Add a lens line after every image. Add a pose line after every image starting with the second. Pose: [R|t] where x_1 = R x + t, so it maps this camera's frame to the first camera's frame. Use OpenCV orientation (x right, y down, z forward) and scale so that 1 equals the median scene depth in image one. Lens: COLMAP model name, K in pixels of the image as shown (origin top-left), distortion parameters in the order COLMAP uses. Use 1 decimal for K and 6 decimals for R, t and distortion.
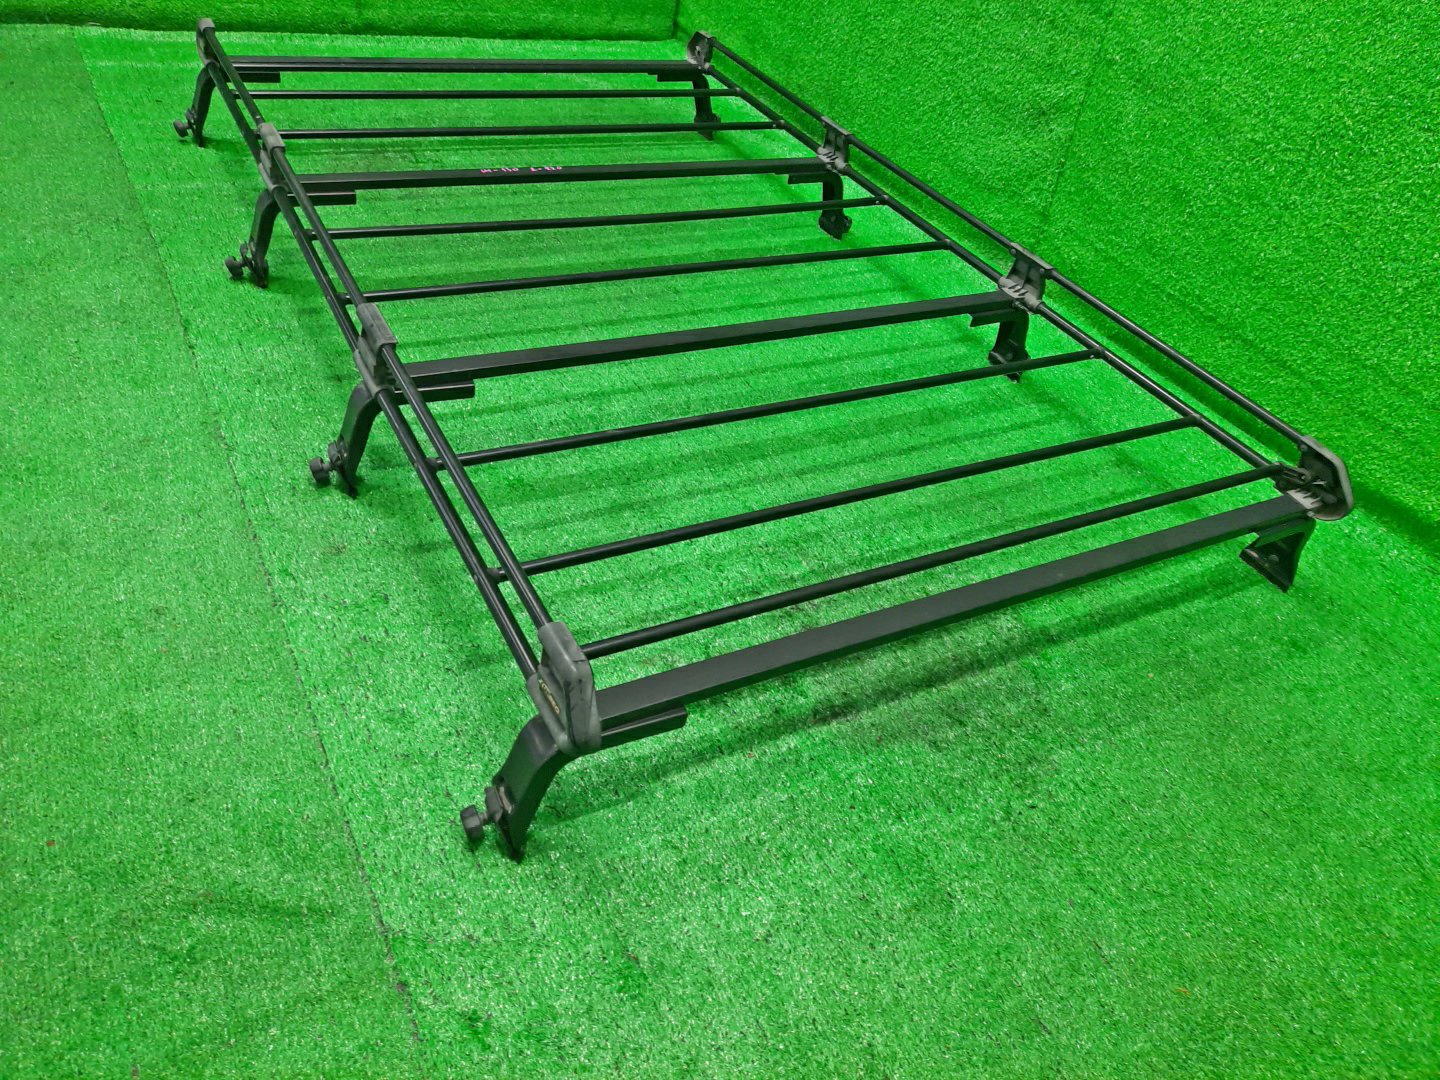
lens RADIAL K [[1075.9, 0, 720.0], [0, 1075.9, 540.0], [0, 0, 1]] dist [0.025070, -0.025010]
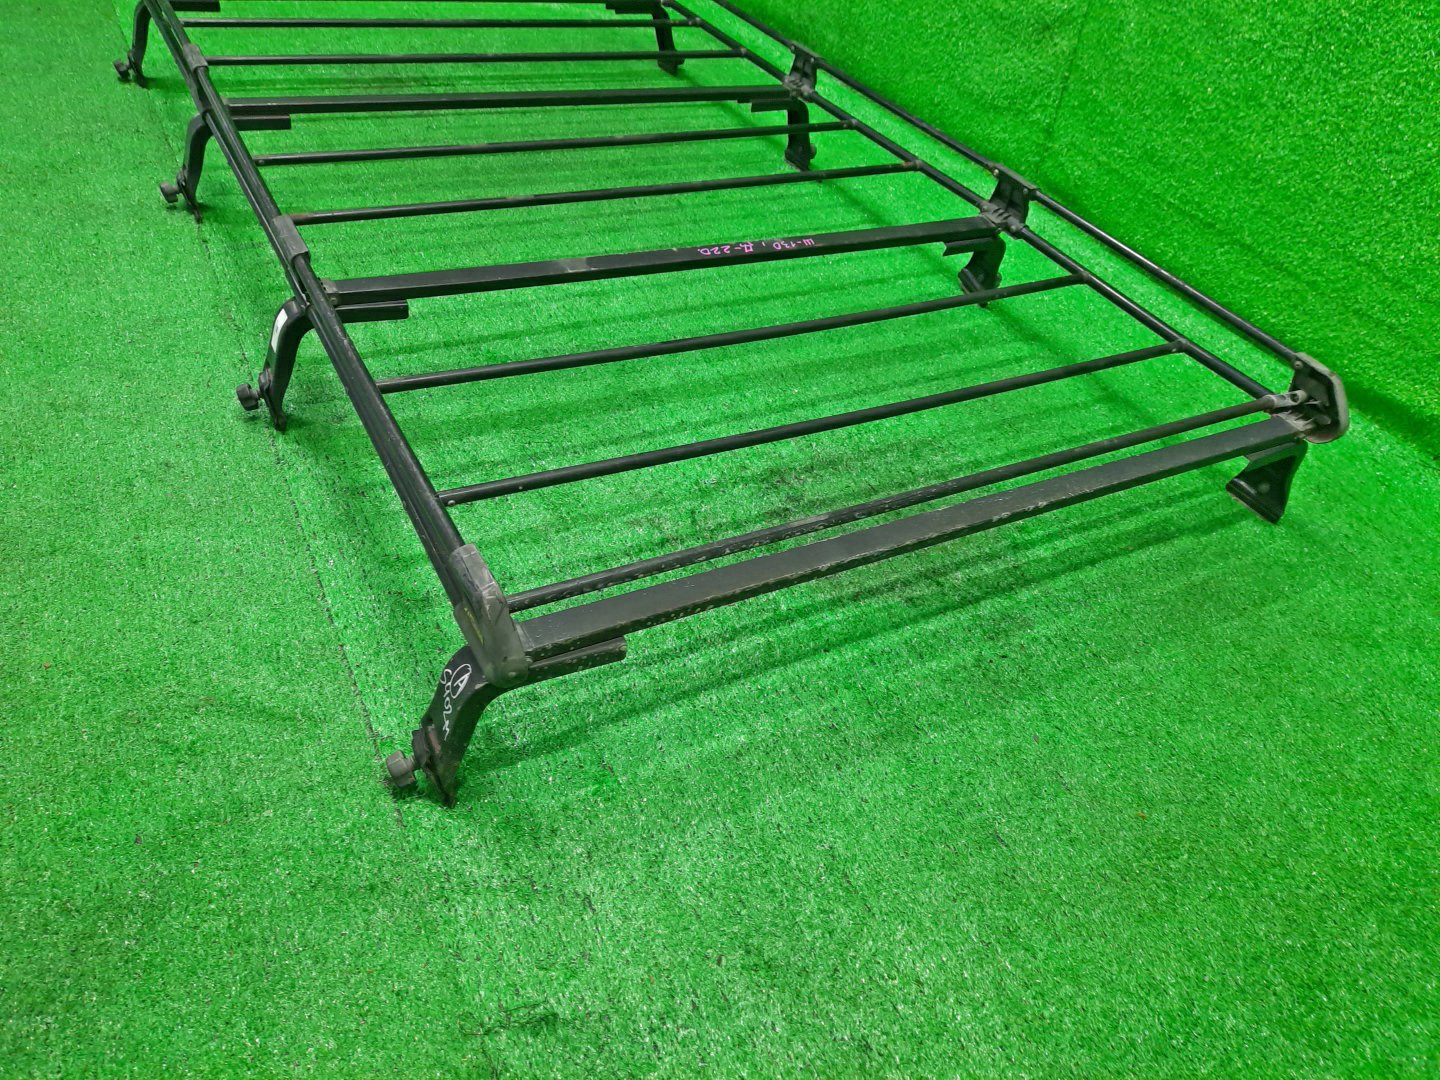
lens RADIAL K [[1075.9, 0, 720.0], [0, 1075.9, 540.0], [0, 0, 1]] dist [0.025070, -0.025010]
pose [[0.999599, 0.003313, -0.028110, 0.035469], [-0.002836, 0.999852, 0.016987, 0.090549], [0.028162, -0.016900, 0.999460, -0.027978]]
